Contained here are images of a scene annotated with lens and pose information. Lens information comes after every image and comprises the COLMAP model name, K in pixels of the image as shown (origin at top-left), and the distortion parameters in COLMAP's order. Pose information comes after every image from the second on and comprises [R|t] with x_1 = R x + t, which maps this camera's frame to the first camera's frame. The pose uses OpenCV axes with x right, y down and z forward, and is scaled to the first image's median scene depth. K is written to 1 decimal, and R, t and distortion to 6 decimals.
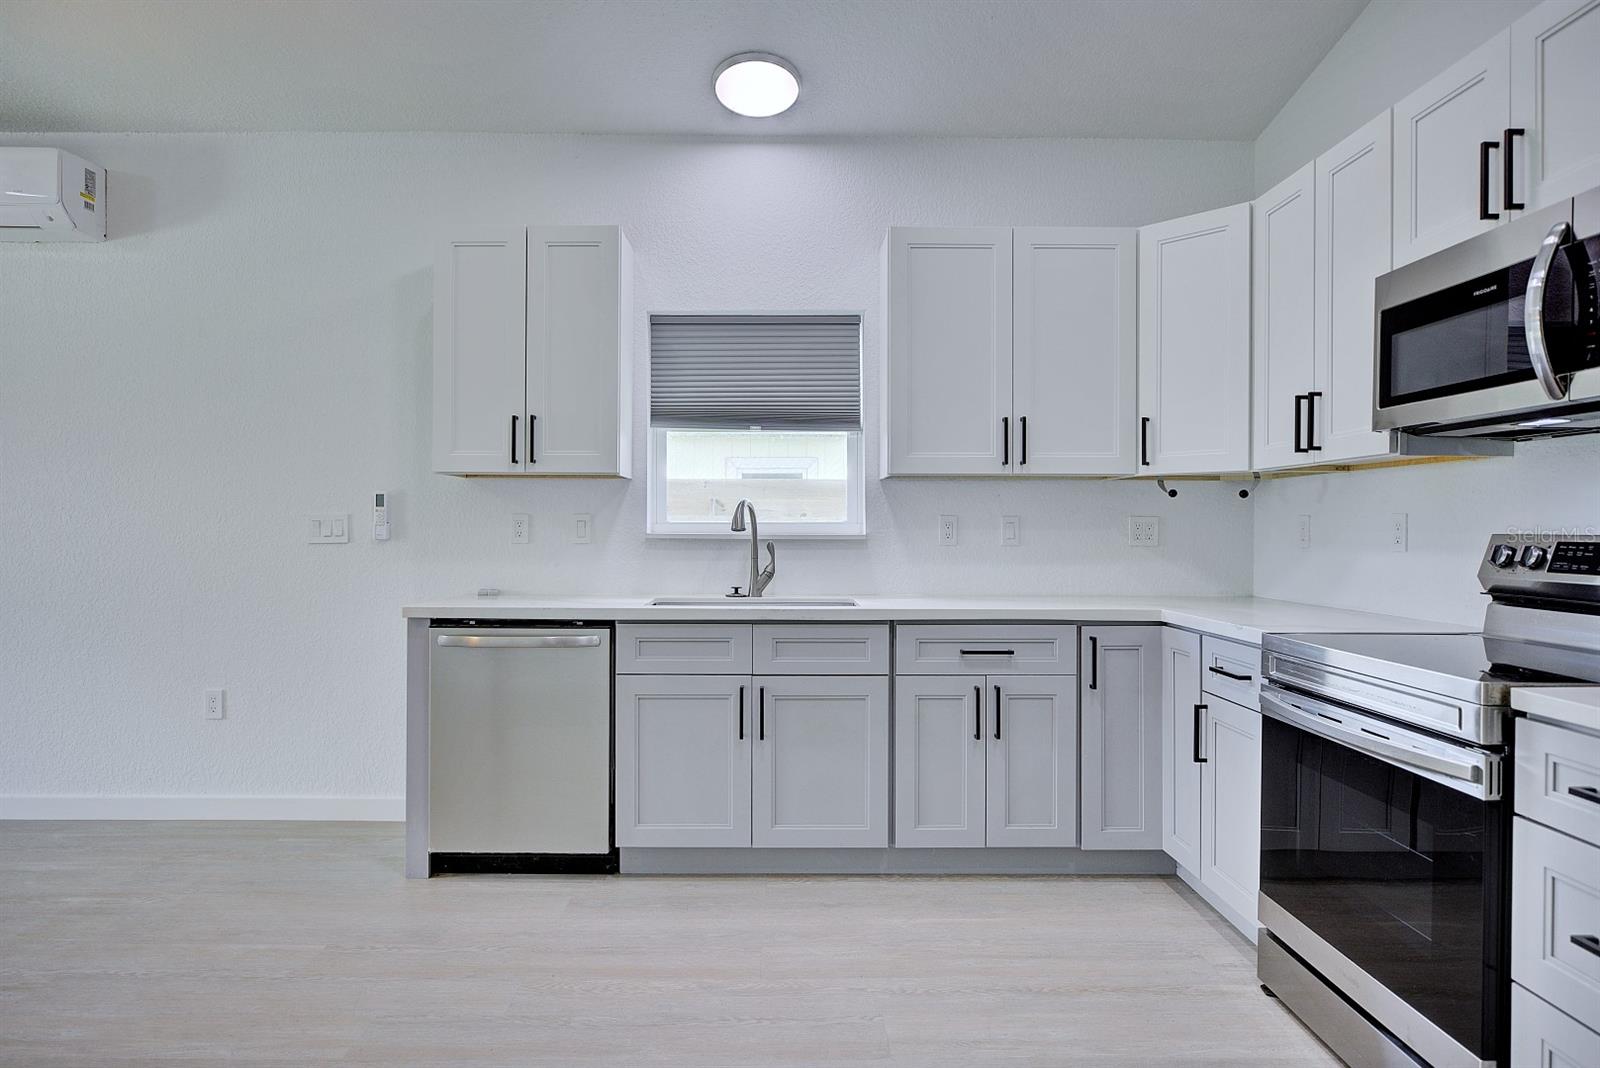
lens RADIAL K [[921.2, 0, 788.8], [0, 921.2, 530.9], [0, 0, 1]] dist [-0.008955, 0.000175]
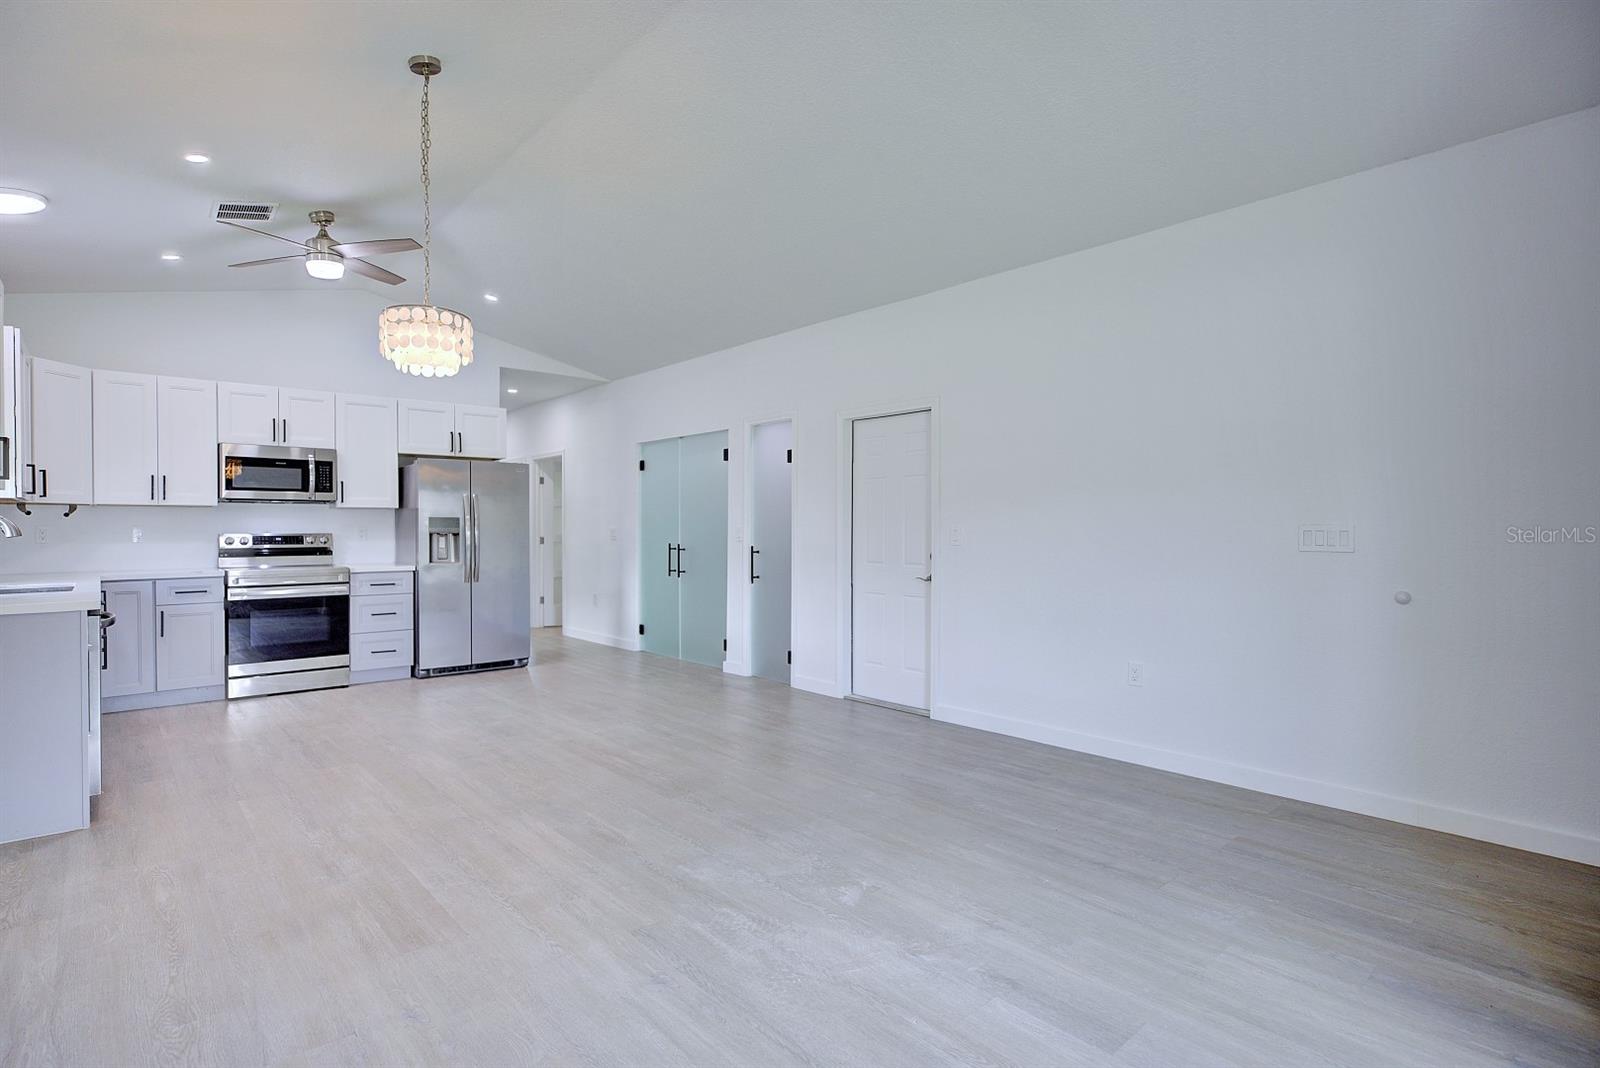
lens RADIAL K [[789.5, 0, 792.4], [0, 789.5, 533.7], [0, 0, 1]] dist [0.002249, 0.001290]
pose [[-0.666689, -0.008084, 0.745292, -1.817936], [0.003304, 0.999899, 0.013802, -0.019339], [-0.745328, 0.011664, -0.666596, 1.021082]]
